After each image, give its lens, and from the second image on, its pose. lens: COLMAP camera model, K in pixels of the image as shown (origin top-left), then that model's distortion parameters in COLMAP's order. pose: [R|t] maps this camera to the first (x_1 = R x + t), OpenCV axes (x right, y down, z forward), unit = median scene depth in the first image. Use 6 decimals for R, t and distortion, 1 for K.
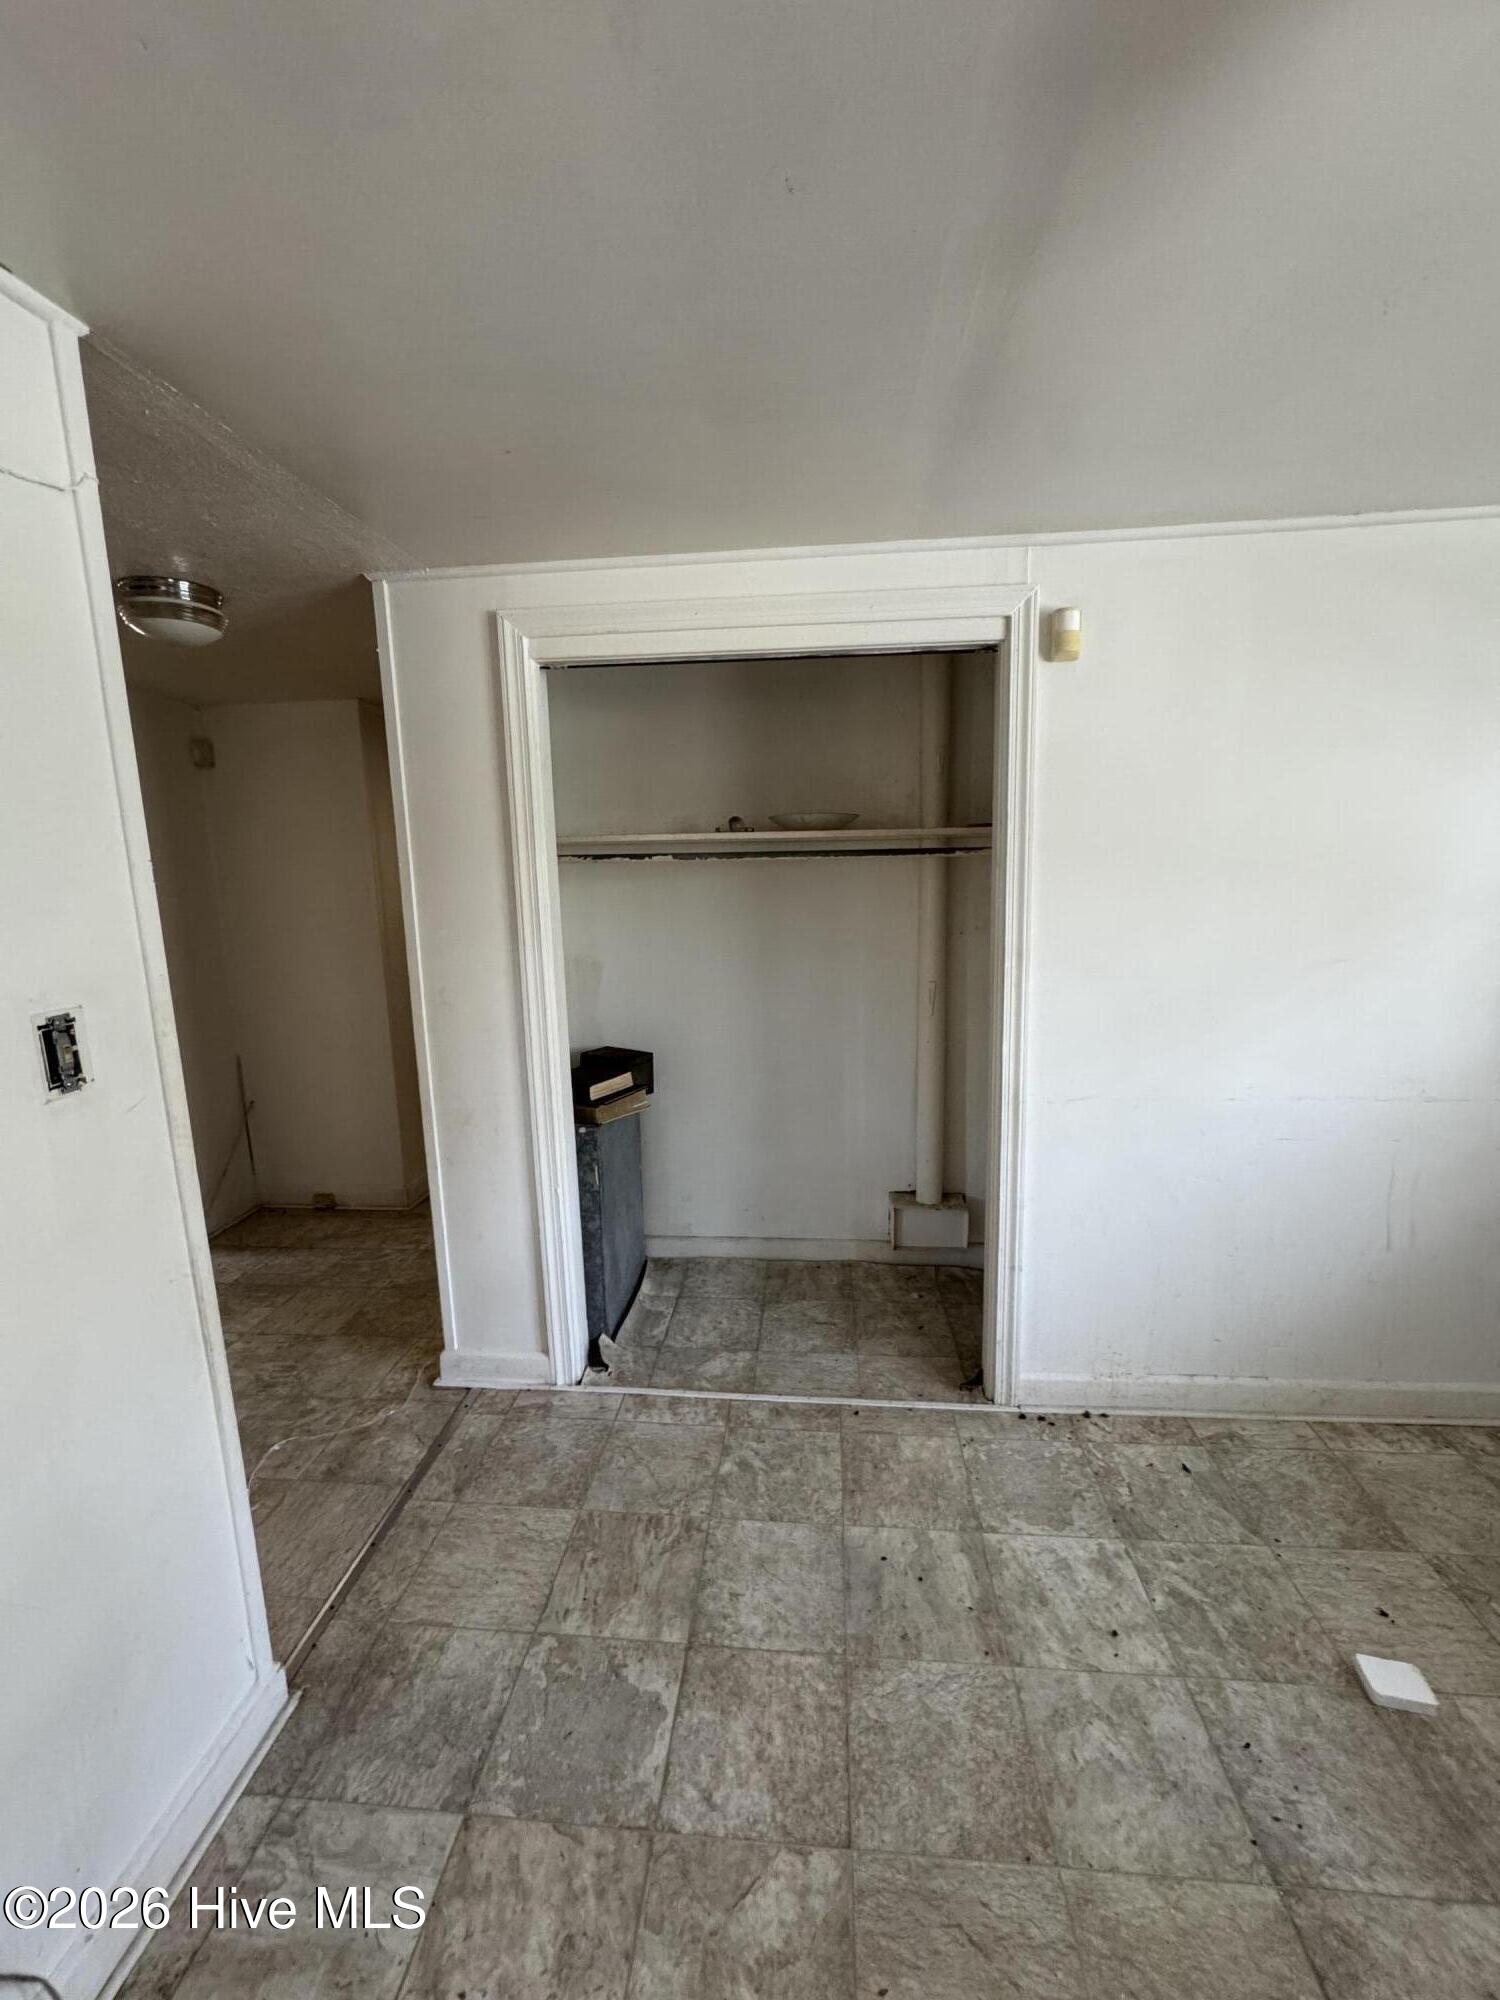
lens RADIAL K [[798.5, 0, 751.9], [0, 798.5, 1002.3], [0, 0, 1]] dist [-0.001204, -0.000655]
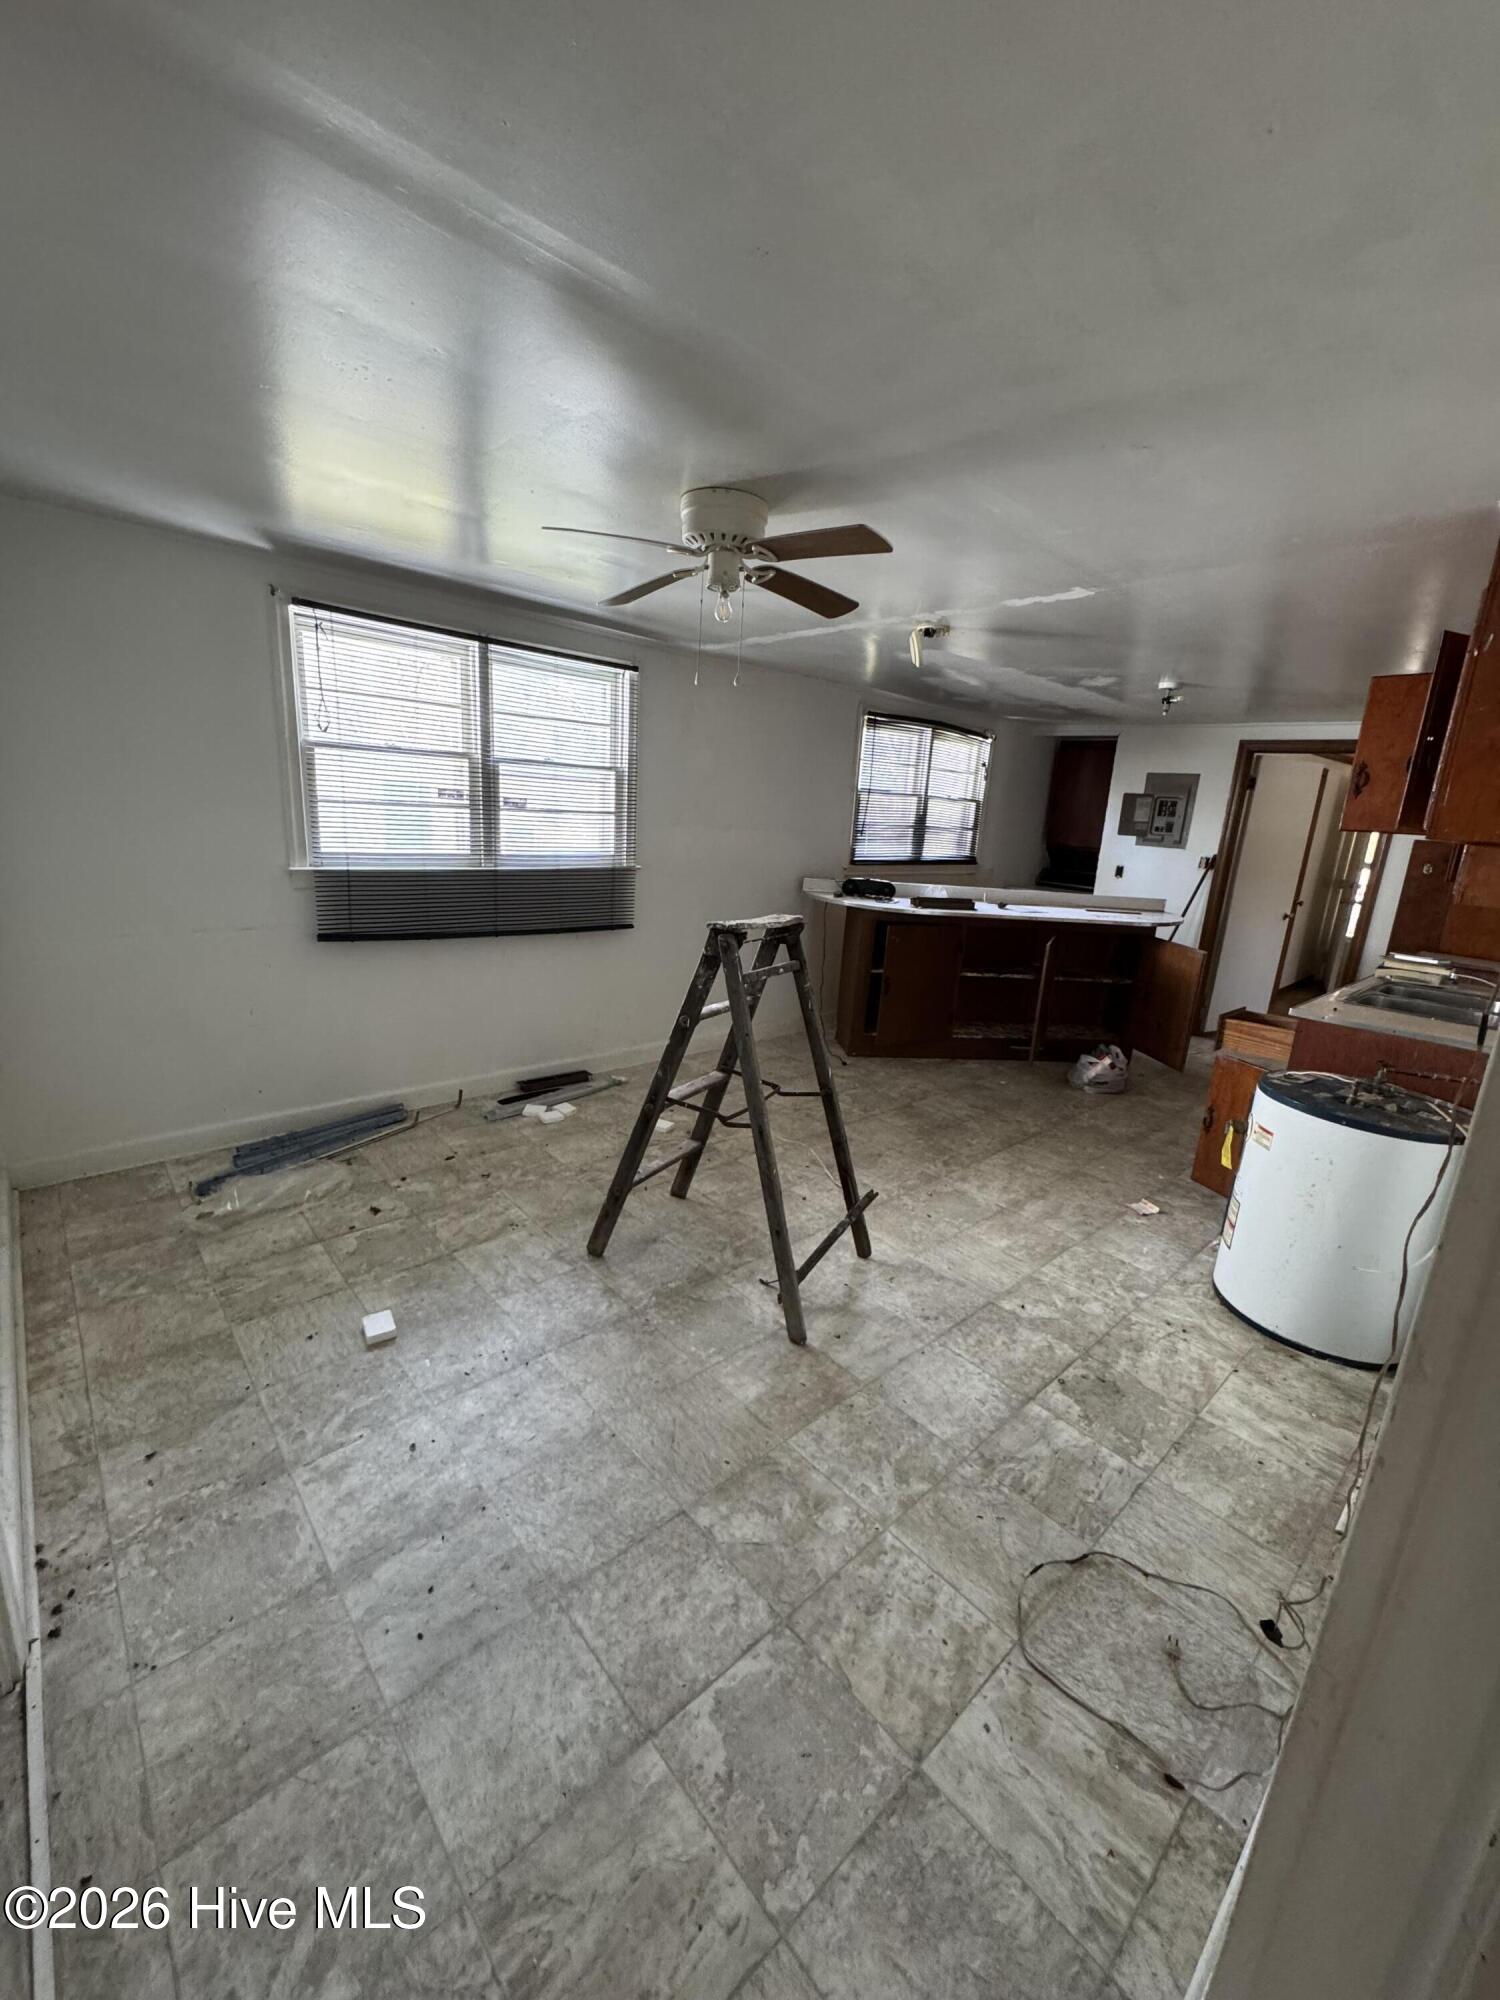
lens RADIAL K [[798.5, 0, 752.0], [0, 798.5, 1007.8], [0, 0, 1]] dist [-0.001204, -0.000655]
pose [[-0.739826, -0.189283, 0.645623, -0.589509], [0.067891, 0.933708, 0.351540, -0.206784], [-0.669364, 0.303910, -0.677931, 1.342799]]
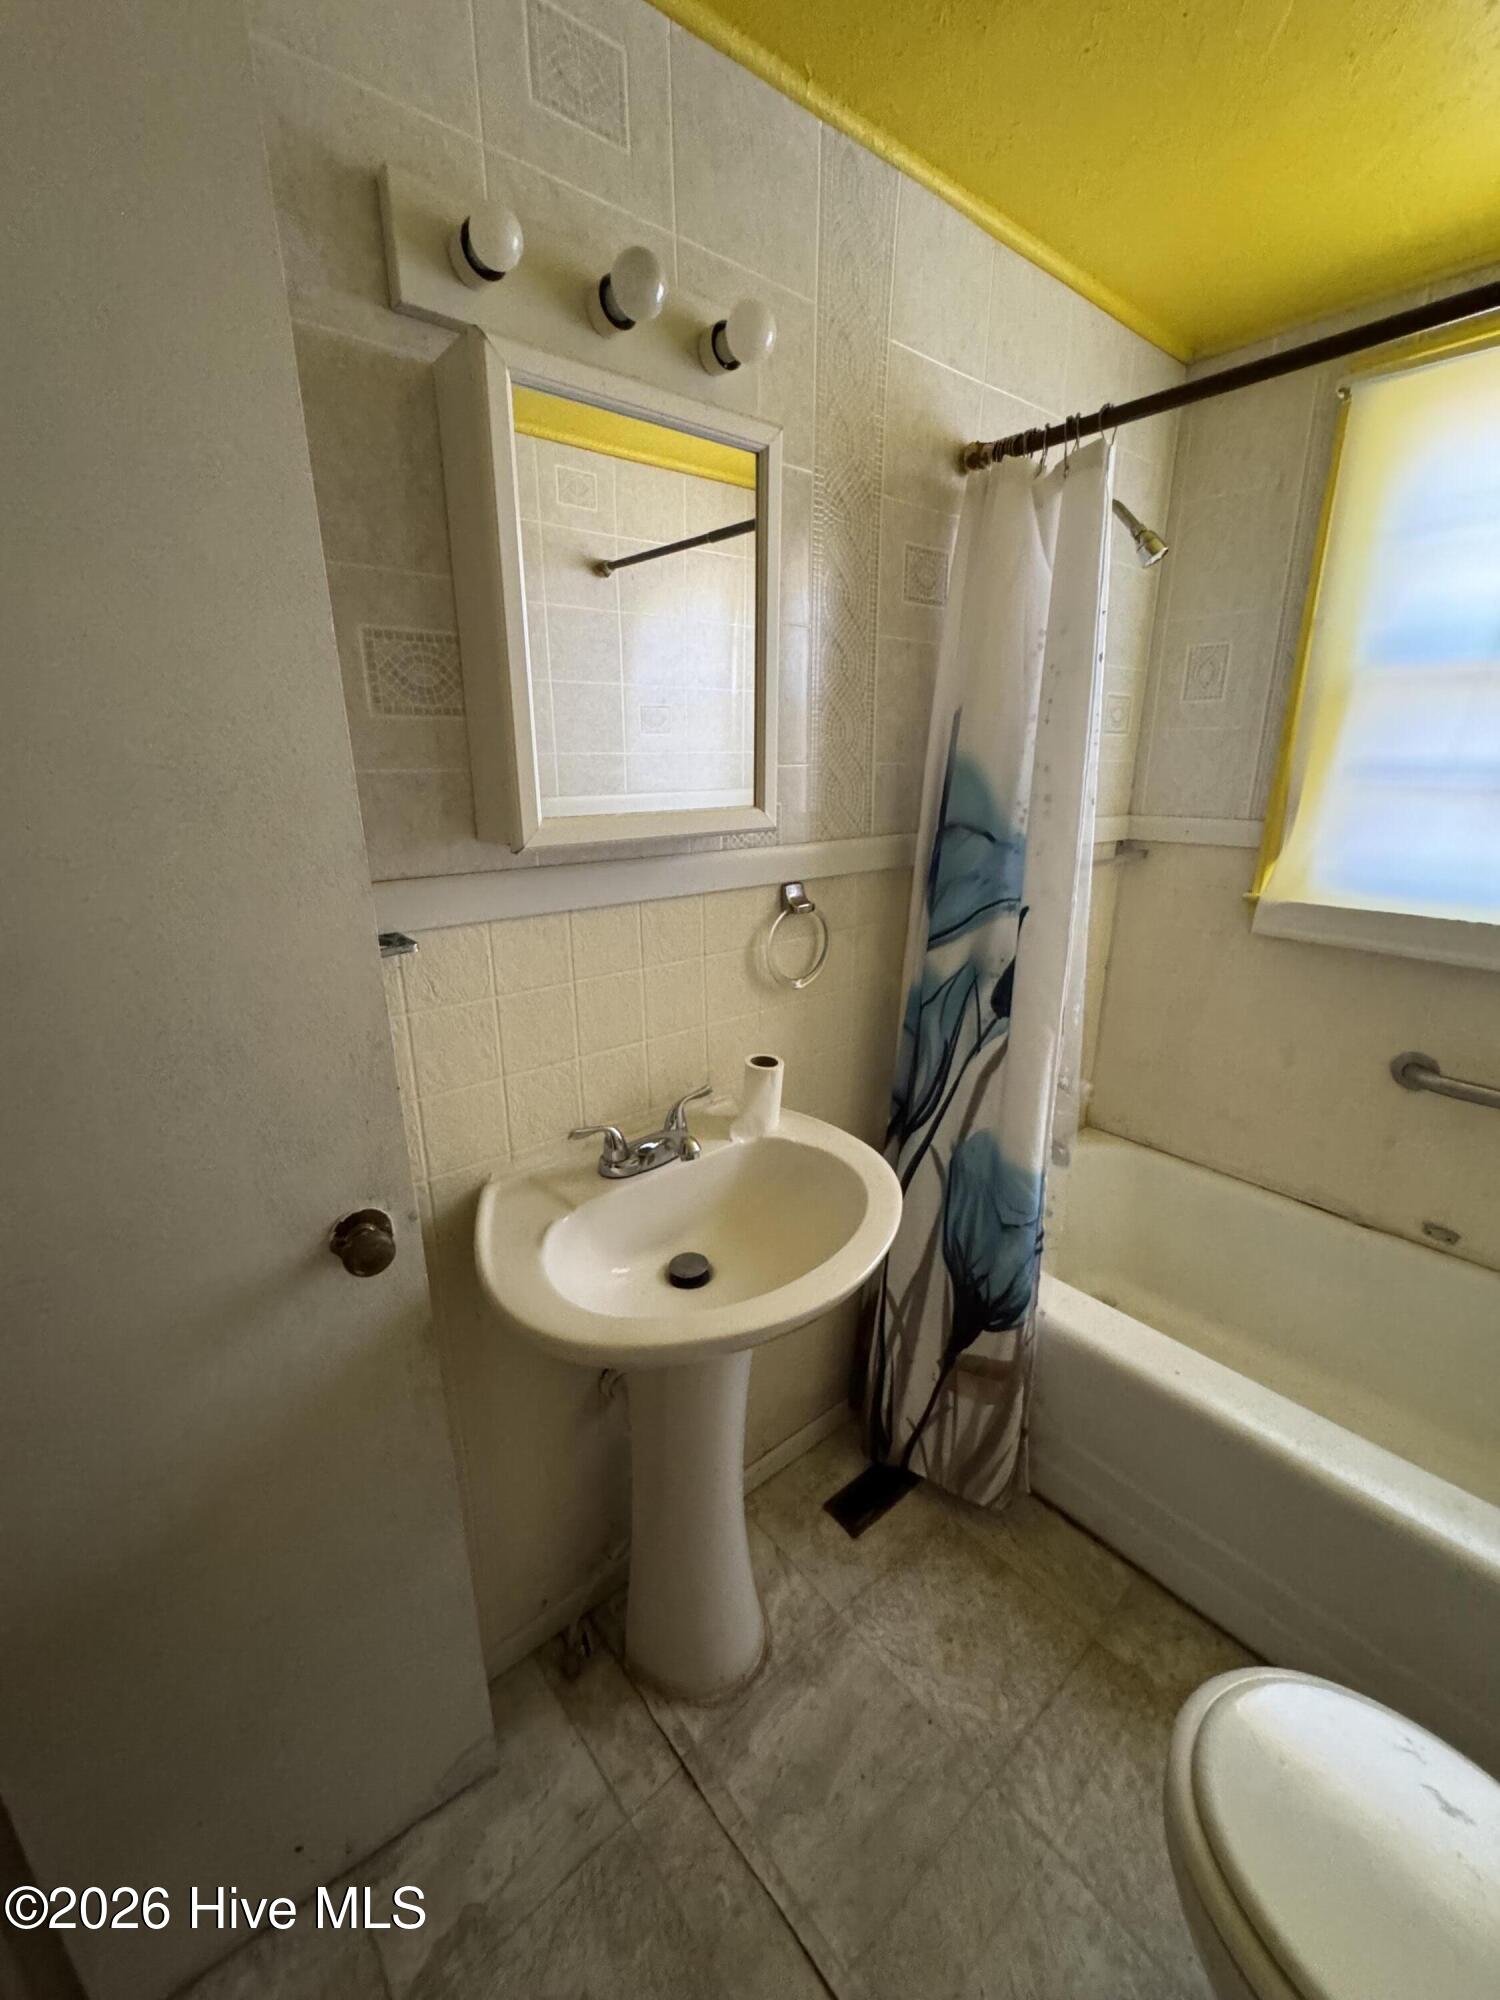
lens RADIAL K [[798.5, 0, 756.3], [0, 798.5, 1010.0], [0, 0, 1]] dist [-0.001204, -0.000655]
pose [[-0.716001, -0.184376, 0.673311, -0.105217], [0.129484, 0.912681, 0.387618, -0.189952], [-0.685986, 0.364718, -0.629606, 1.425683]]
